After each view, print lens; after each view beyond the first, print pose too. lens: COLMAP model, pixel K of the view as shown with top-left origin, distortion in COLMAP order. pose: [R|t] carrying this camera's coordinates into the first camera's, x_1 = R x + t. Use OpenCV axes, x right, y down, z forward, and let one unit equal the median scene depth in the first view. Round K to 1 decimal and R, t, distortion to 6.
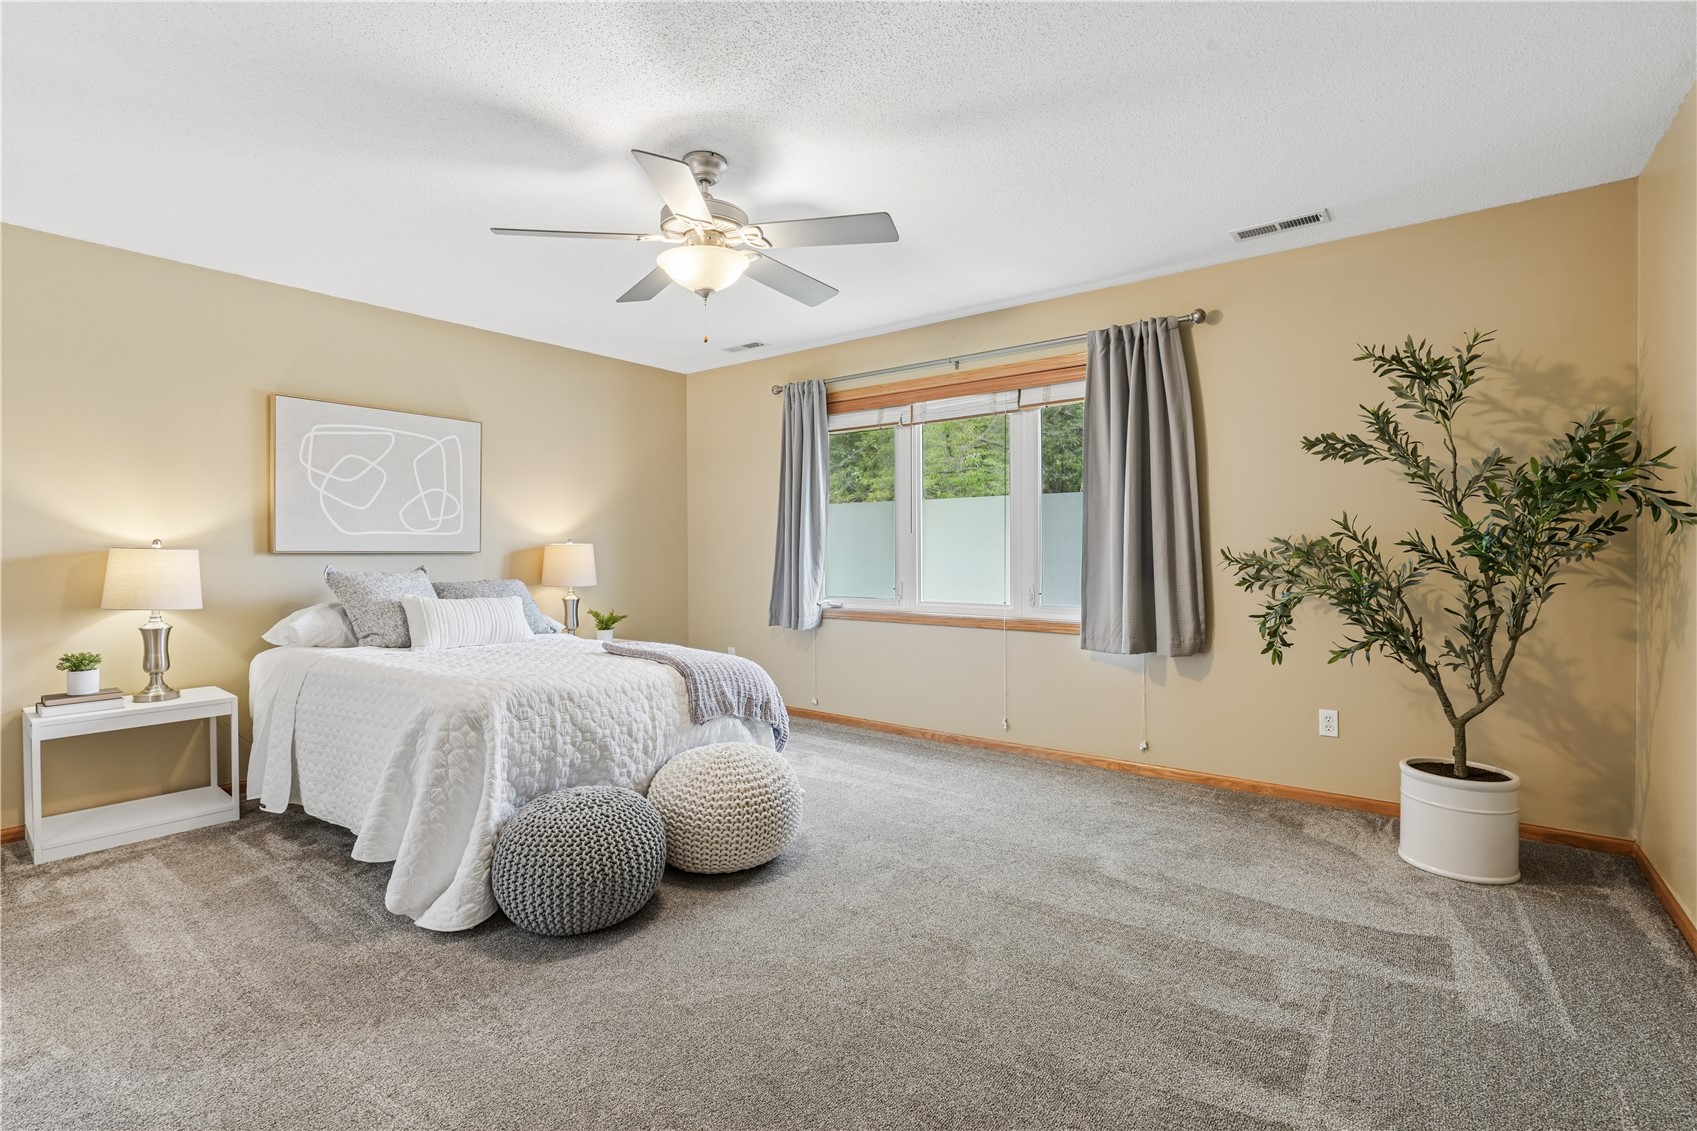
lens RADIAL K [[761.8, 0, 848.8], [0, 761.8, 556.0], [0, 0, 1]] dist [-0.005441, 0.001941]
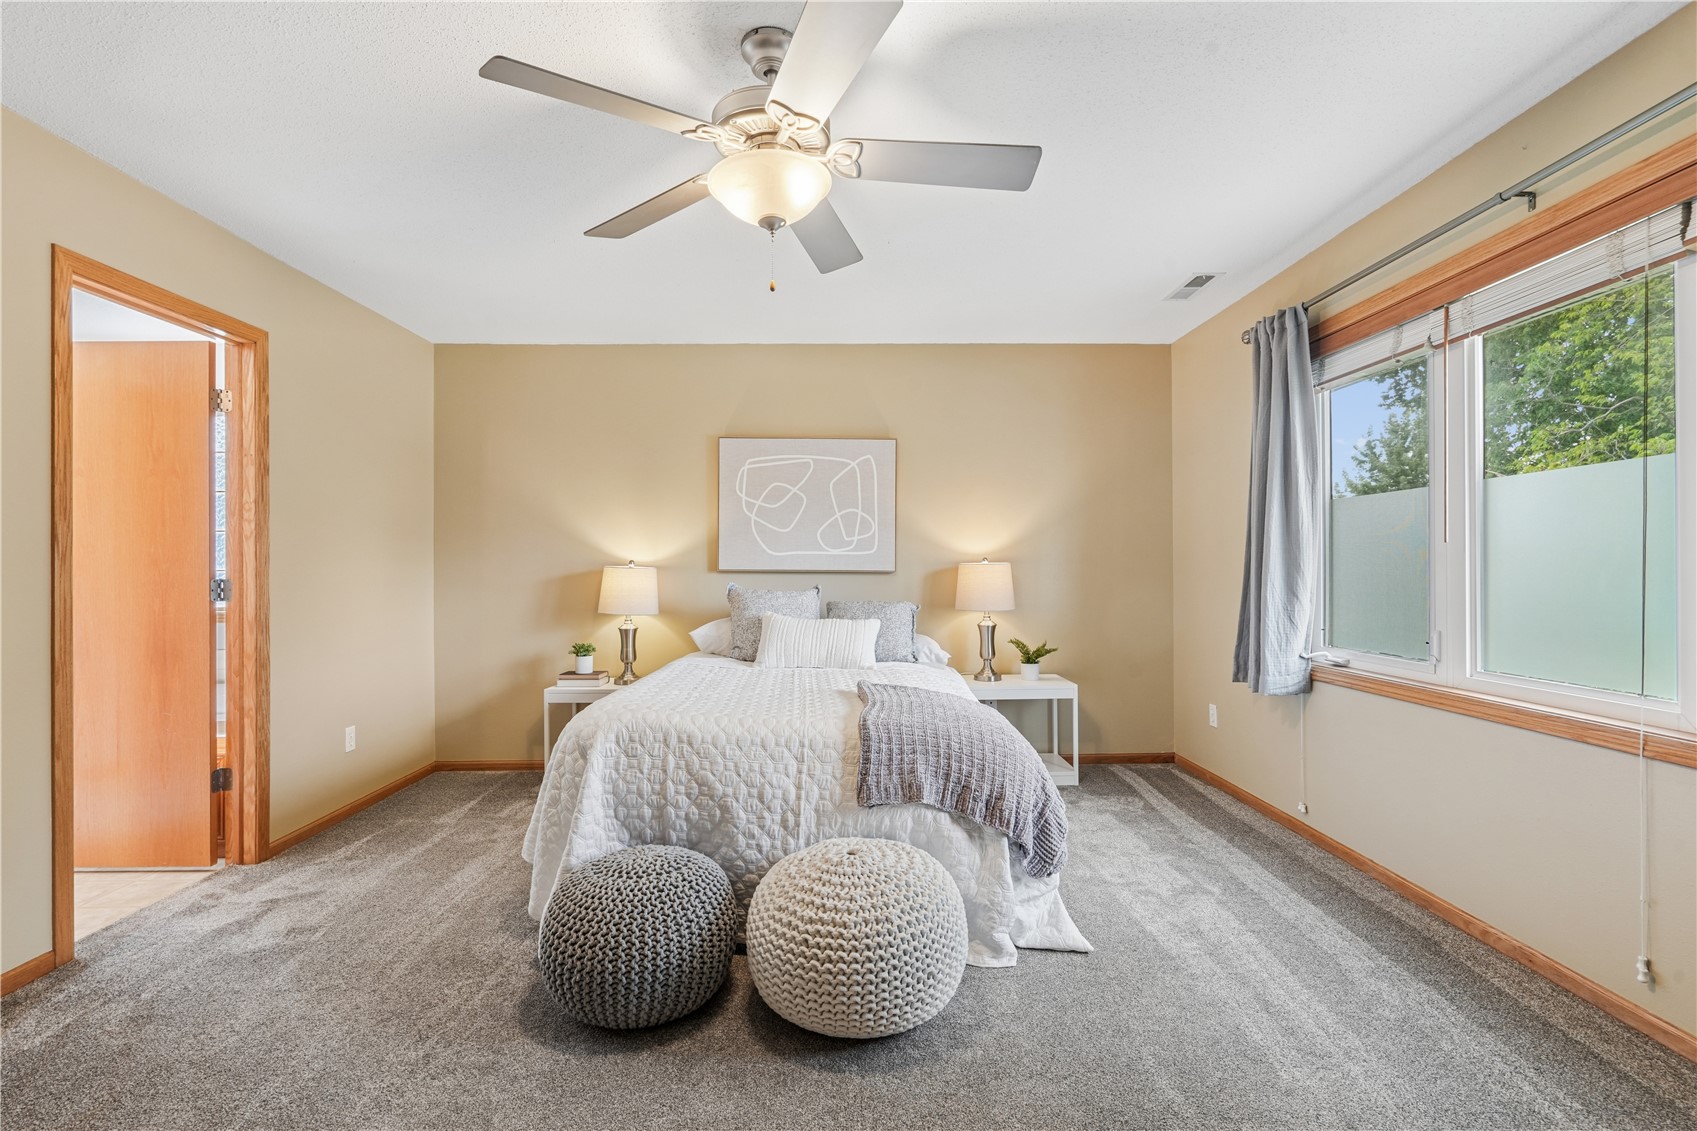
lens RADIAL K [[761.8, 0, 852.5], [0, 761.8, 569.5], [0, 0, 1]] dist [-0.005441, 0.001941]
pose [[0.627458, 0.007039, -0.778618, 0.361081], [-0.011459, 0.999934, -0.000195, -0.010613], [0.778566, 0.009044, 0.627498, 0.504275]]
